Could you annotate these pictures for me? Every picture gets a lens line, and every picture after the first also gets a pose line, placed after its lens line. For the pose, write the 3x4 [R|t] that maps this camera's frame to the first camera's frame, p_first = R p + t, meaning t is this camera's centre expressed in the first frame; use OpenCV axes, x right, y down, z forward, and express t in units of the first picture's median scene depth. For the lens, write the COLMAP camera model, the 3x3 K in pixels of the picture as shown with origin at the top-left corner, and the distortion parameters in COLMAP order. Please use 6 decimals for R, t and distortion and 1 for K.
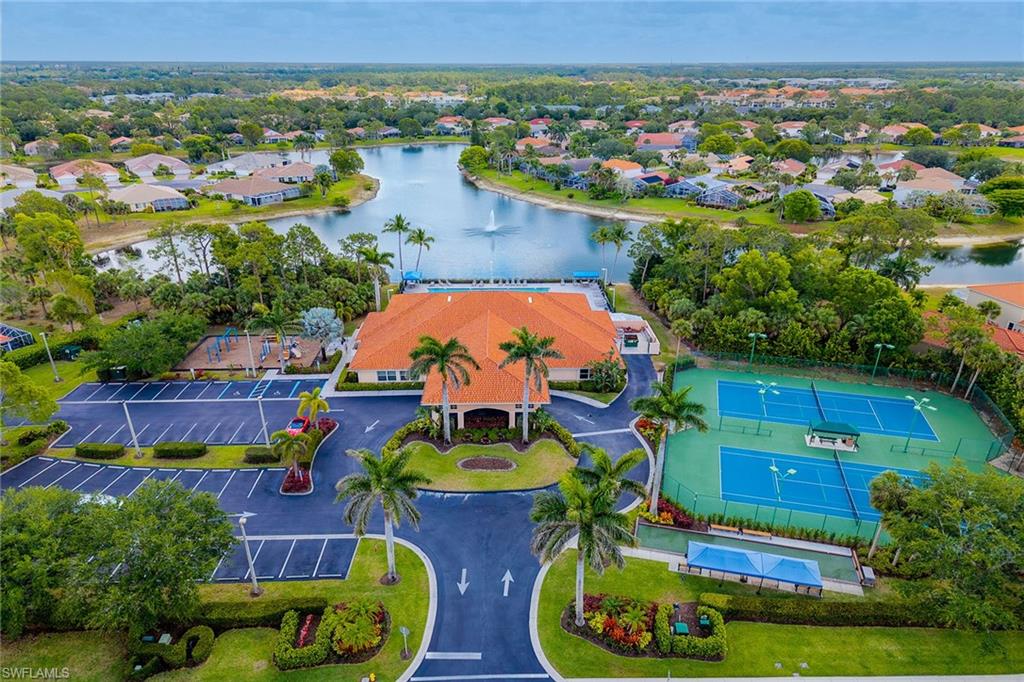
lens RADIAL K [[690.7, 0, 512.5], [0, 690.7, 342.7], [0, 0, 1]] dist [0.070307, -0.049587]
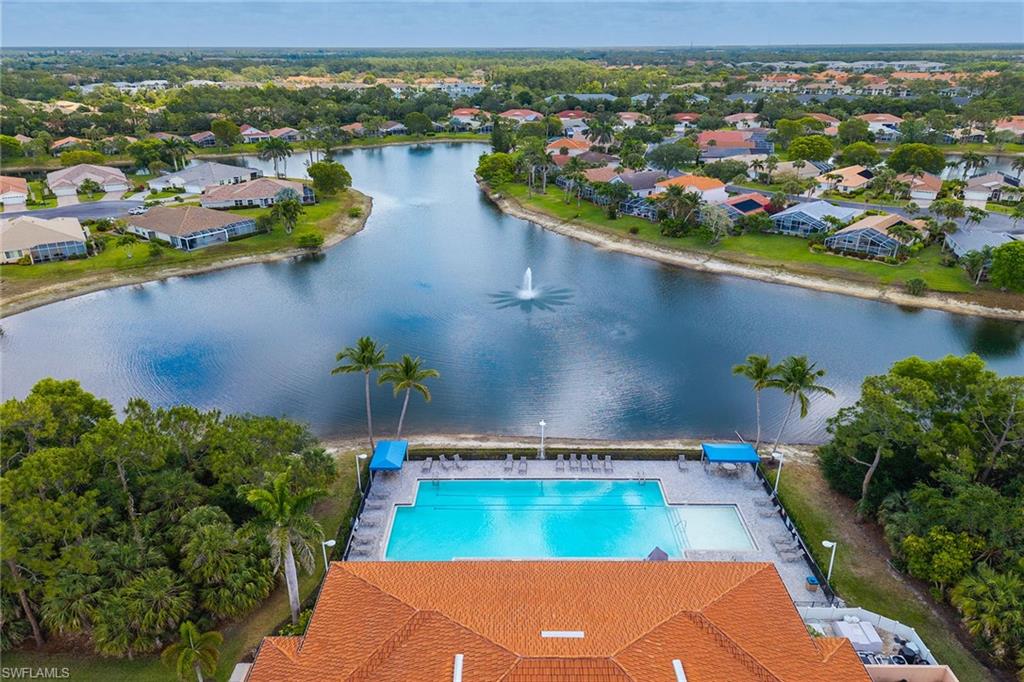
lens RADIAL K [[661.1, 0, 512.3], [0, 661.1, 310.7], [0, 0, 1]] dist [0.068423, -0.045764]
pose [[0.999820, 0.003310, -0.018686, -0.018039], [-0.003413, 0.999979, -0.005495, -0.080819], [0.018668, 0.005558, 0.999810, 0.204807]]
